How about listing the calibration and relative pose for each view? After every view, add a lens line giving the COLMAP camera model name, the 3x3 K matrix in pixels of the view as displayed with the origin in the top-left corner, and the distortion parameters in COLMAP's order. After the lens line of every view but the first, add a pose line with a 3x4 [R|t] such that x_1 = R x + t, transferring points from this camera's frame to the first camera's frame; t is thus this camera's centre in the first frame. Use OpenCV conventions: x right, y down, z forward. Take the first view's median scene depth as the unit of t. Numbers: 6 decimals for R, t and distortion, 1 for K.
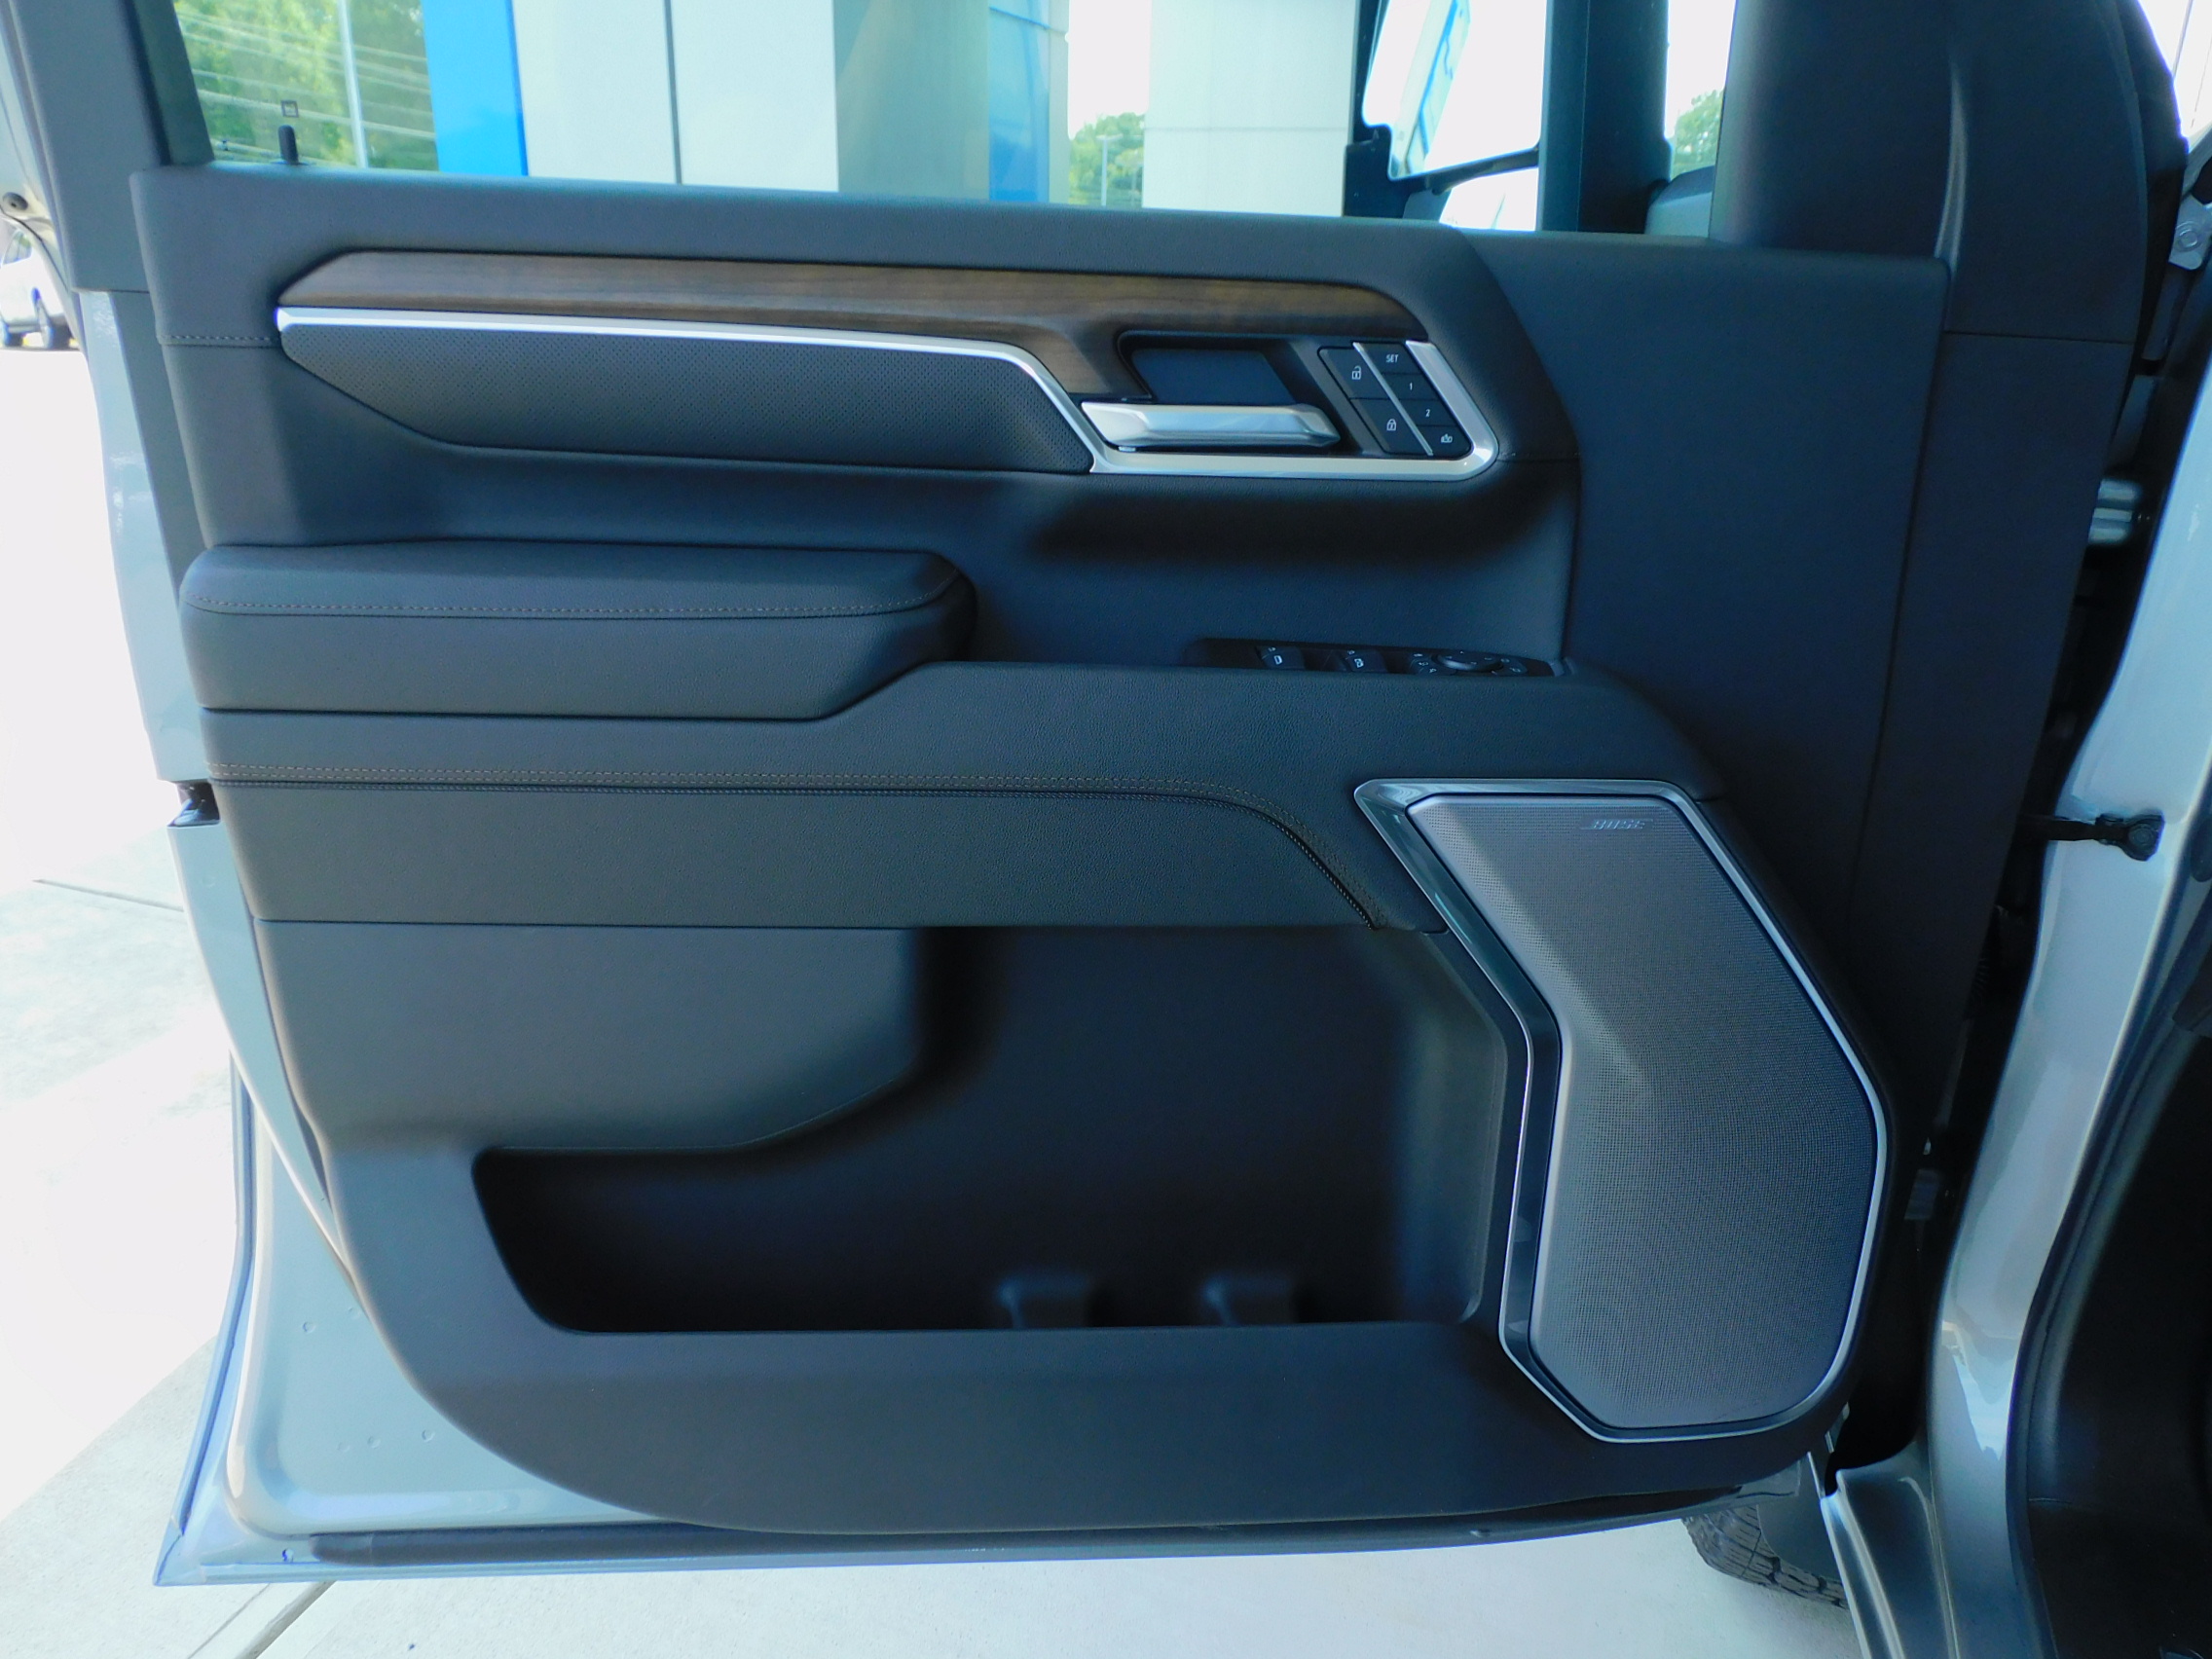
lens RADIAL K [[1575.7, 0, 1103.8], [0, 1575.7, 828.9], [0, 0, 1]] dist [-0.007382, -0.008065]
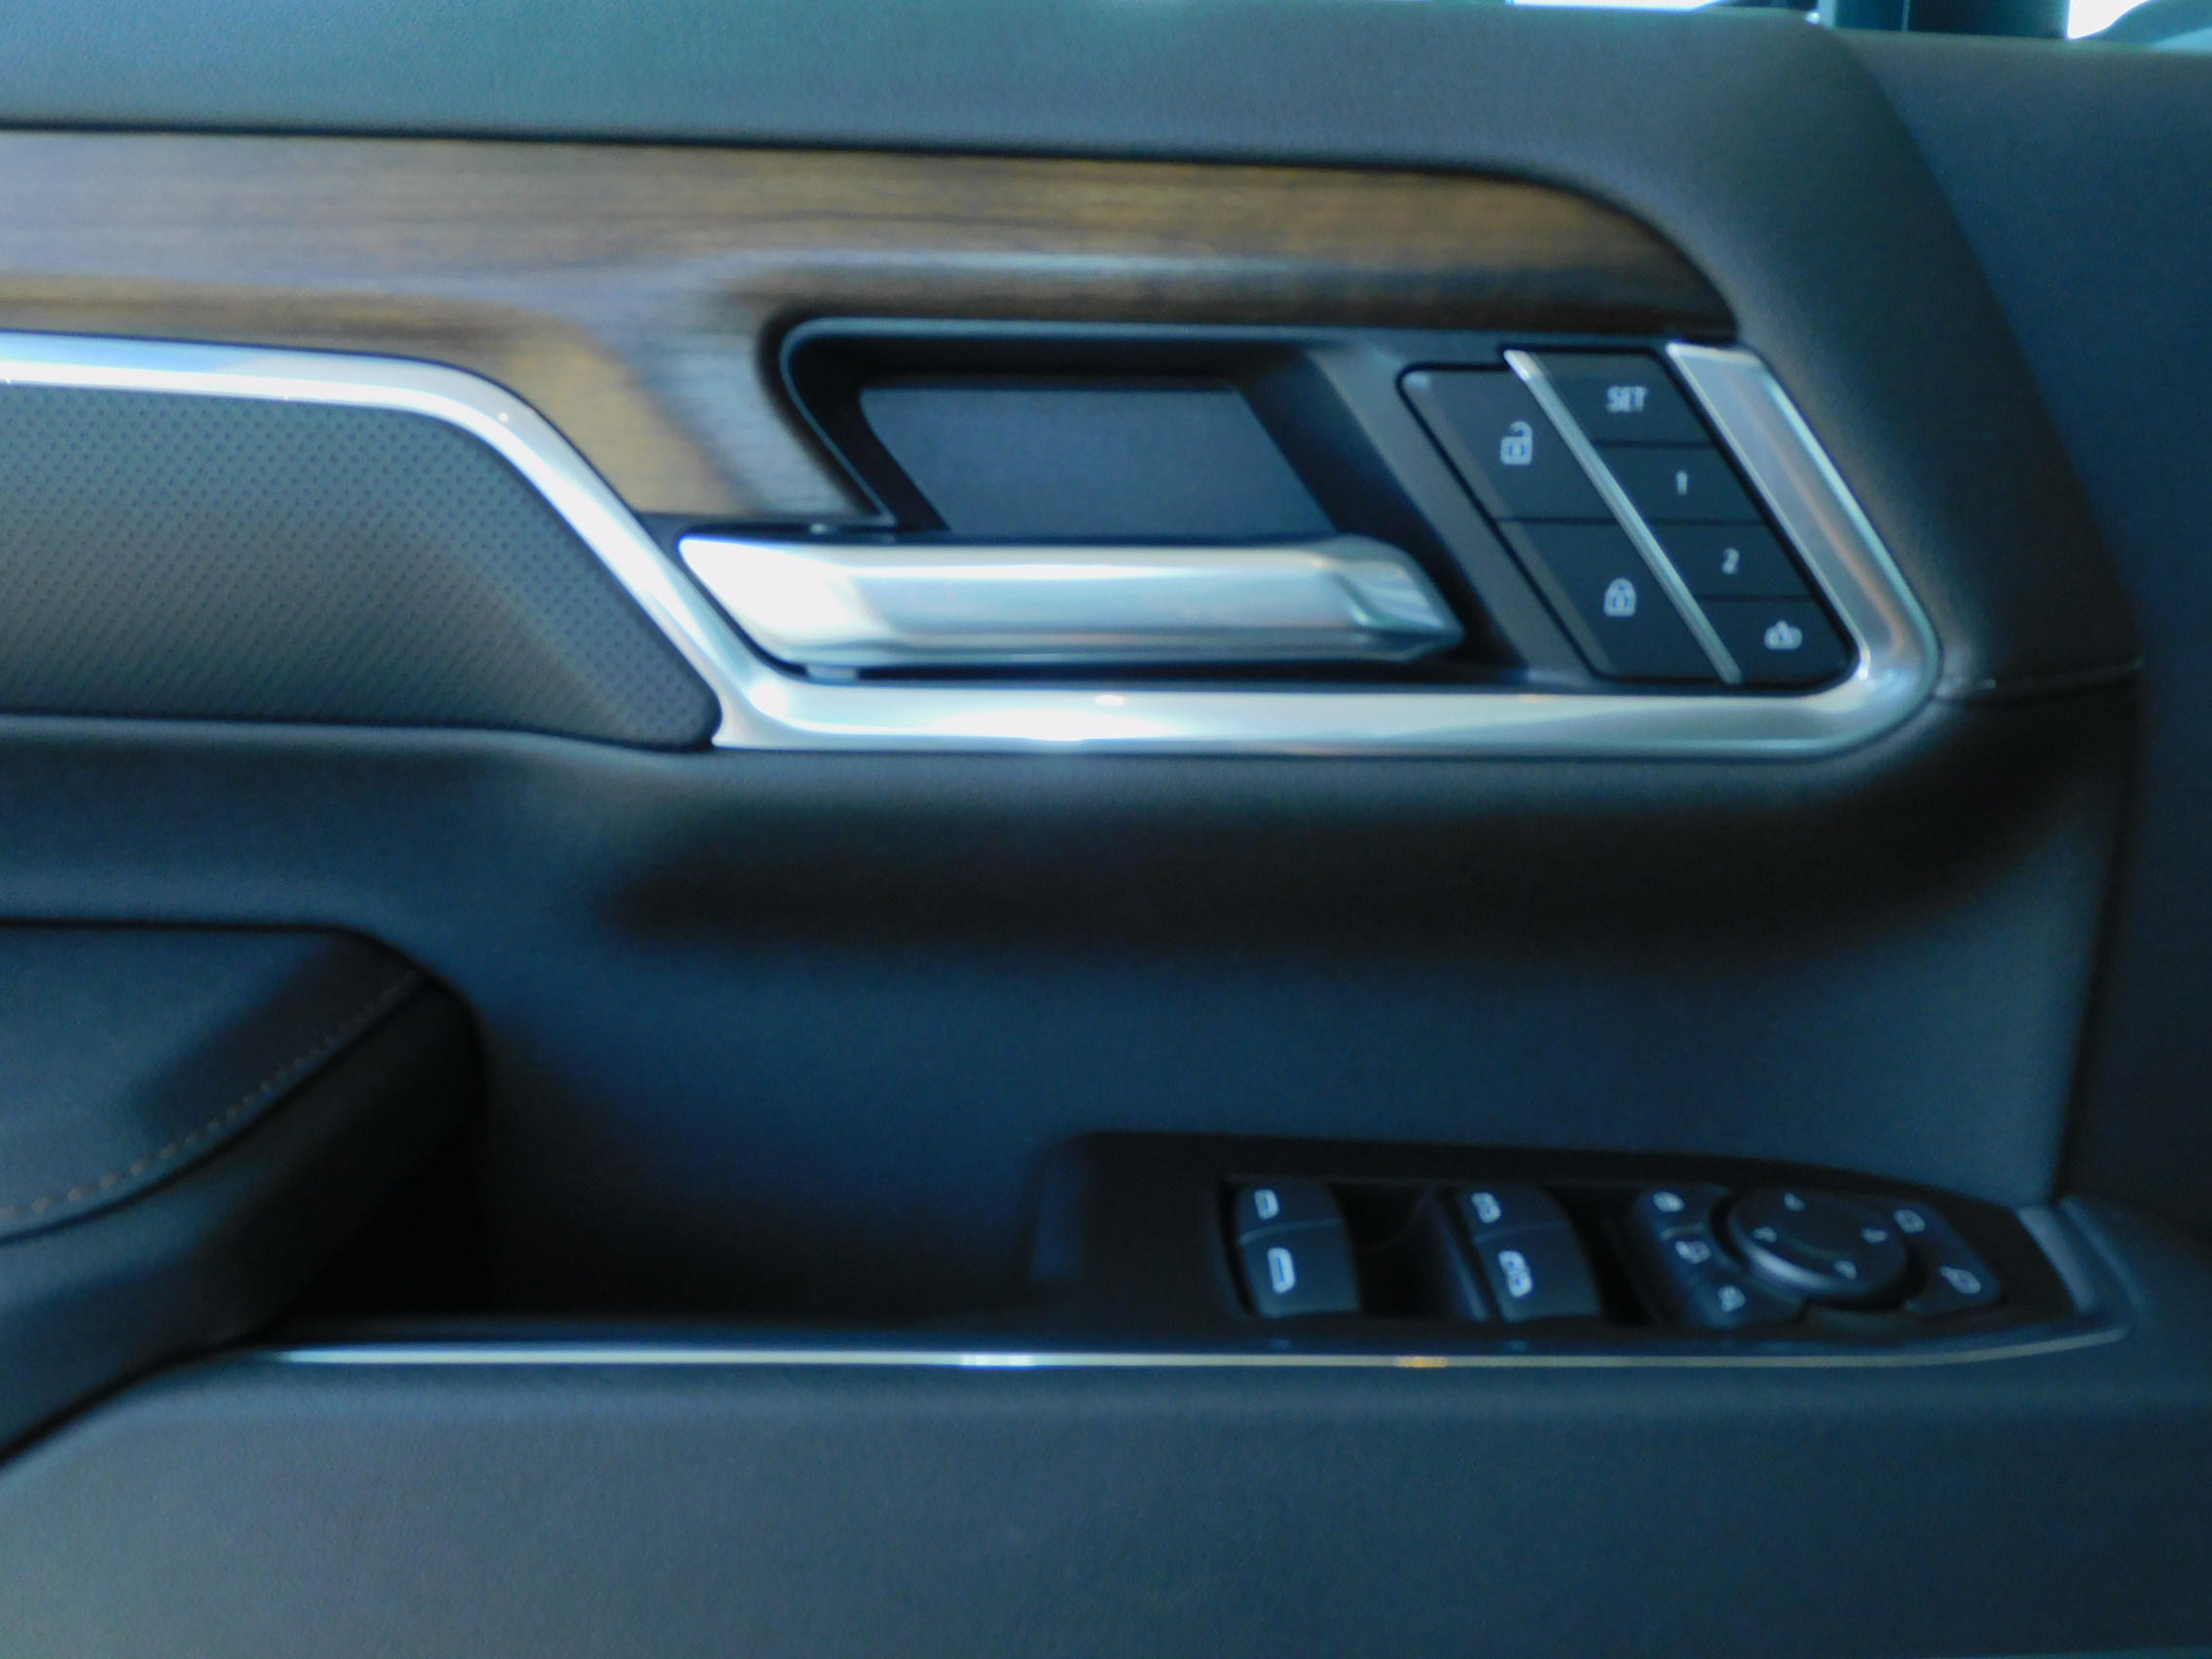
lens RADIAL K [[1575.7, 0, 1108.0], [0, 1575.7, 828.3], [0, 0, 1]] dist [-0.007382, -0.008065]
pose [[0.999478, 0.000819, -0.032297, 0.085784], [-0.001305, 0.999886, -0.015052, -0.203562], [0.032281, 0.015086, 0.999365, 0.667912]]
